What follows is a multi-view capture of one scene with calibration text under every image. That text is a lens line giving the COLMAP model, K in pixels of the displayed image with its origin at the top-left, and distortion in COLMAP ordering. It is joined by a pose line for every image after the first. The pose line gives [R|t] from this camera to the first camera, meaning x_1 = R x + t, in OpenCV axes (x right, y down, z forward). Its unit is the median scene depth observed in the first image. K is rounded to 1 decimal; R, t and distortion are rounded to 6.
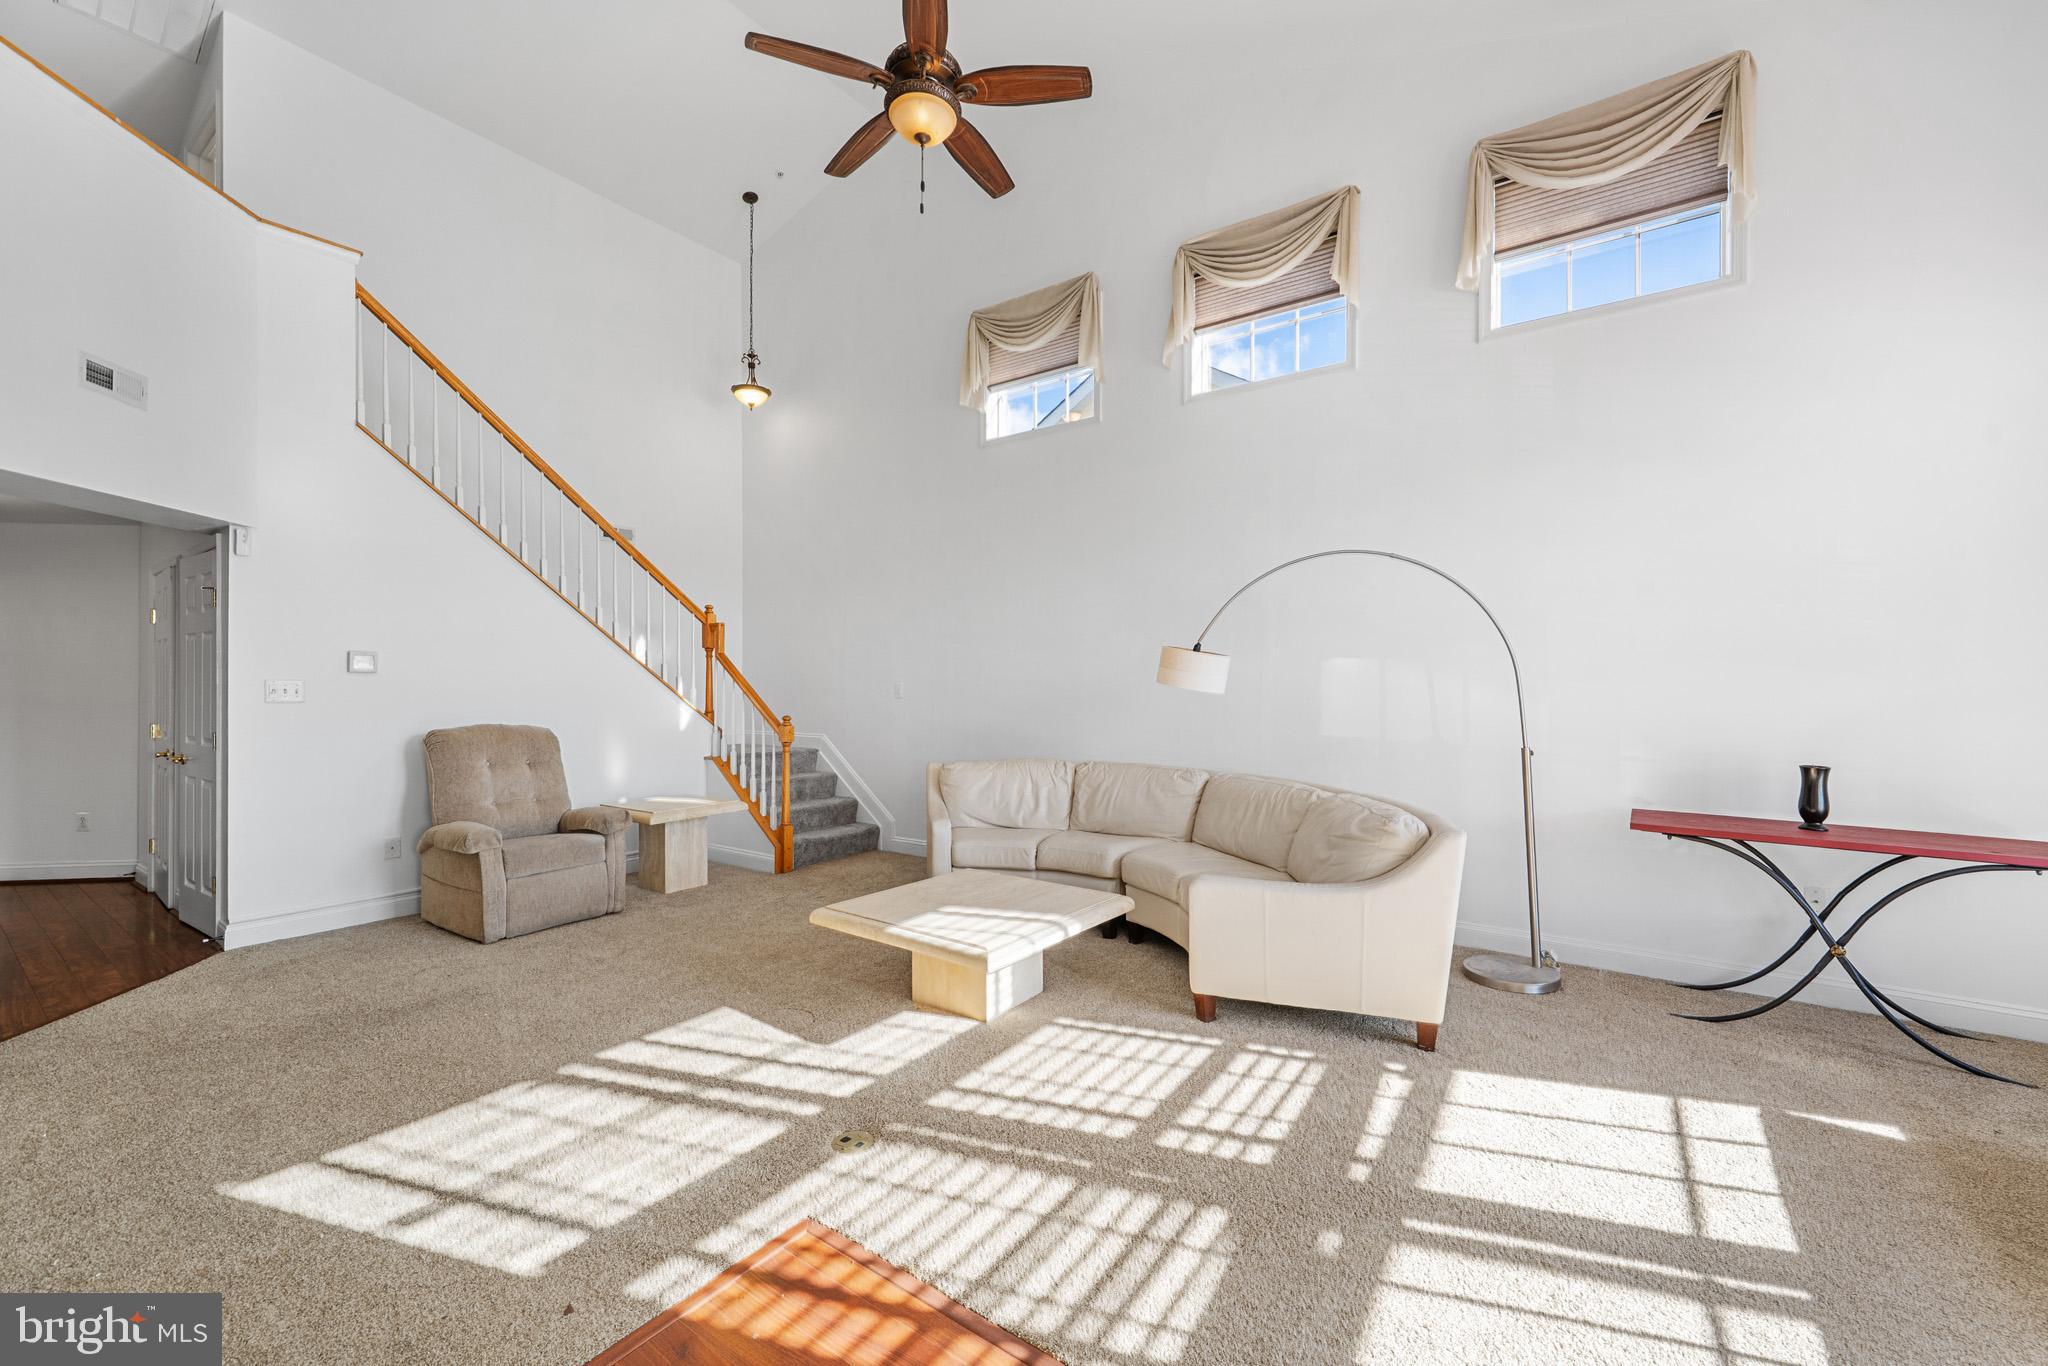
lens RADIAL K [[804.9, 0, 1024.0], [0, 804.9, 683.0], [0, 0, 1]] dist [-0.002019, -0.000128]
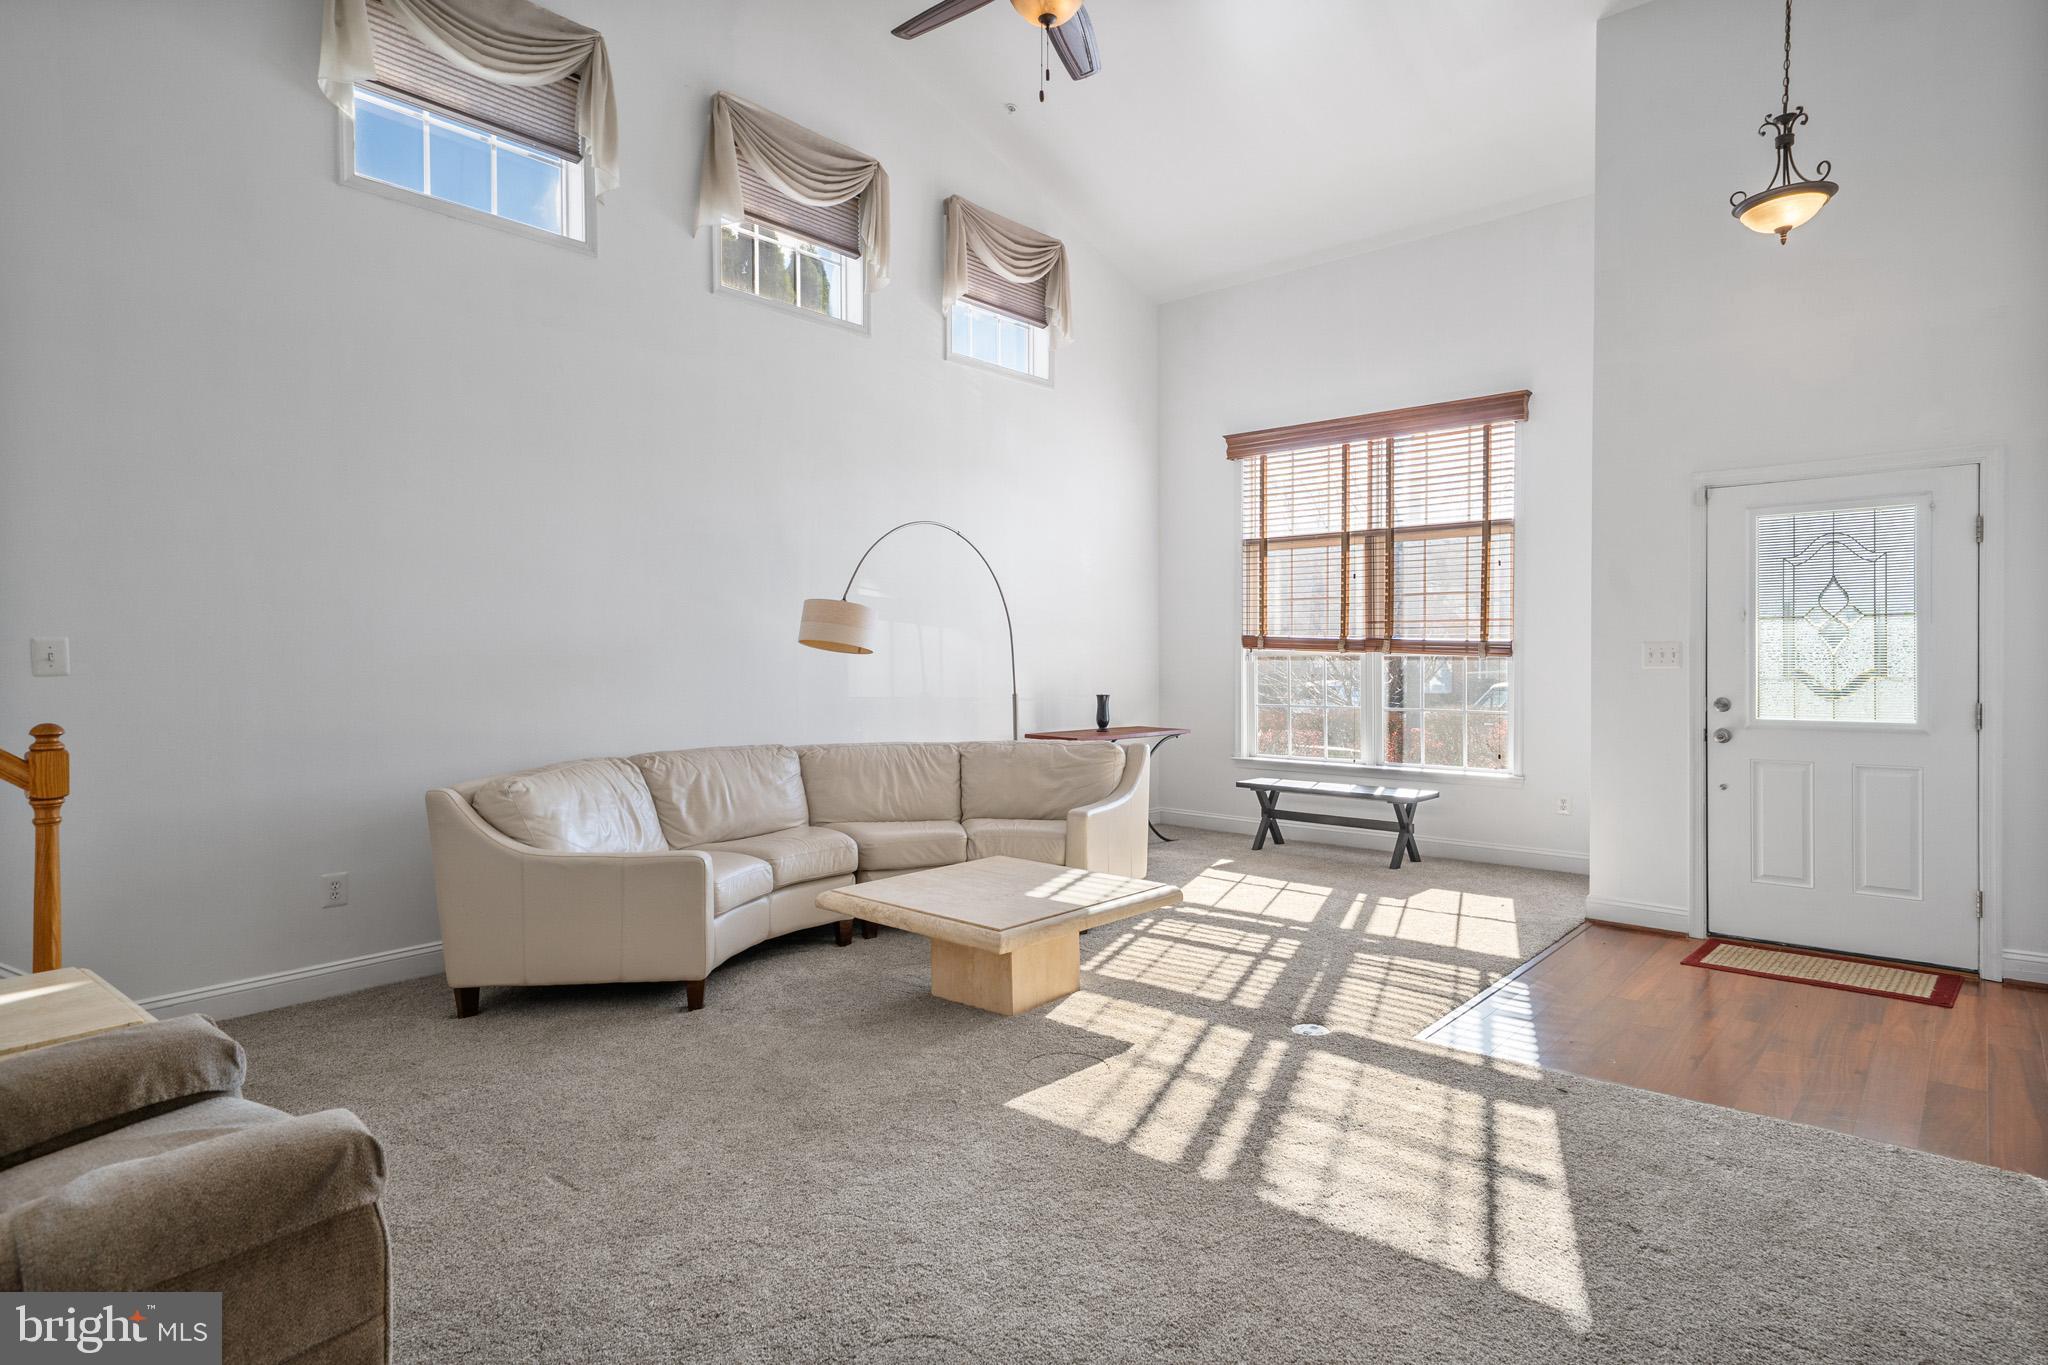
lens RADIAL K [[1109.9, 0, 1018.8], [0, 1109.9, 659.3], [0, 0, 1]] dist [0.022582, 0.000611]
pose [[0.091091, -0.009061, 0.995801, -1.662867], [-0.003732, 0.999948, 0.009440, 0.008450], [-0.995836, -0.004576, 0.091052, 1.143648]]
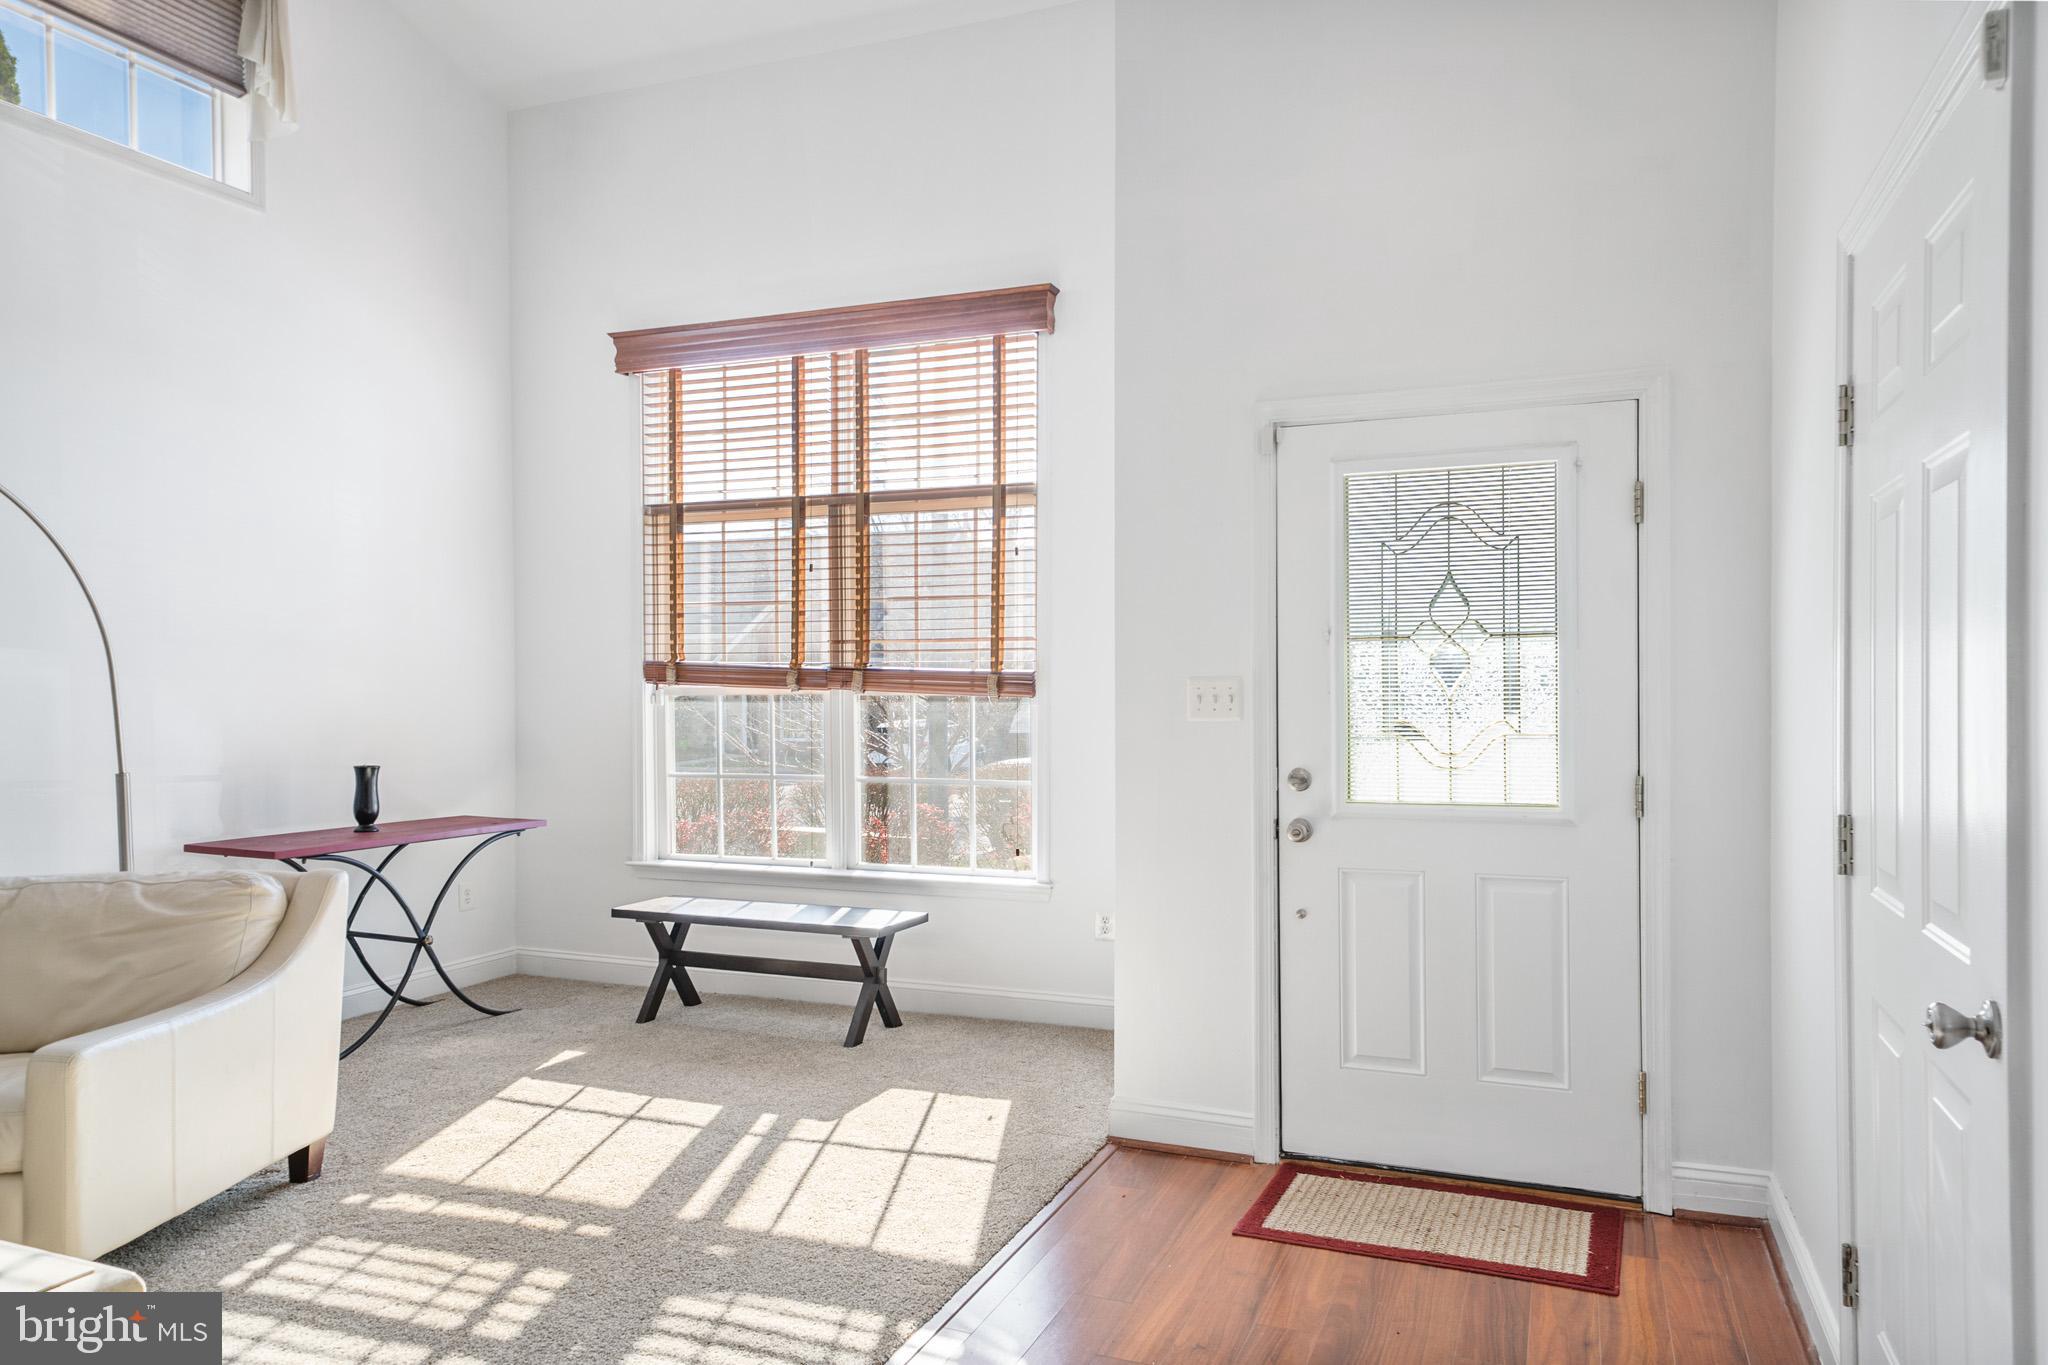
lens RADIAL K [[1367.9, 0, 1035.3], [0, 1367.9, 678.2], [0, 0, 1]] dist [0.036280, 0.000844]
pose [[-0.239489, -0.002347, 0.970896, -0.973127], [-0.003637, 0.999992, 0.001520, -0.008140], [-0.970892, -0.003167, -0.239495, 0.731361]]
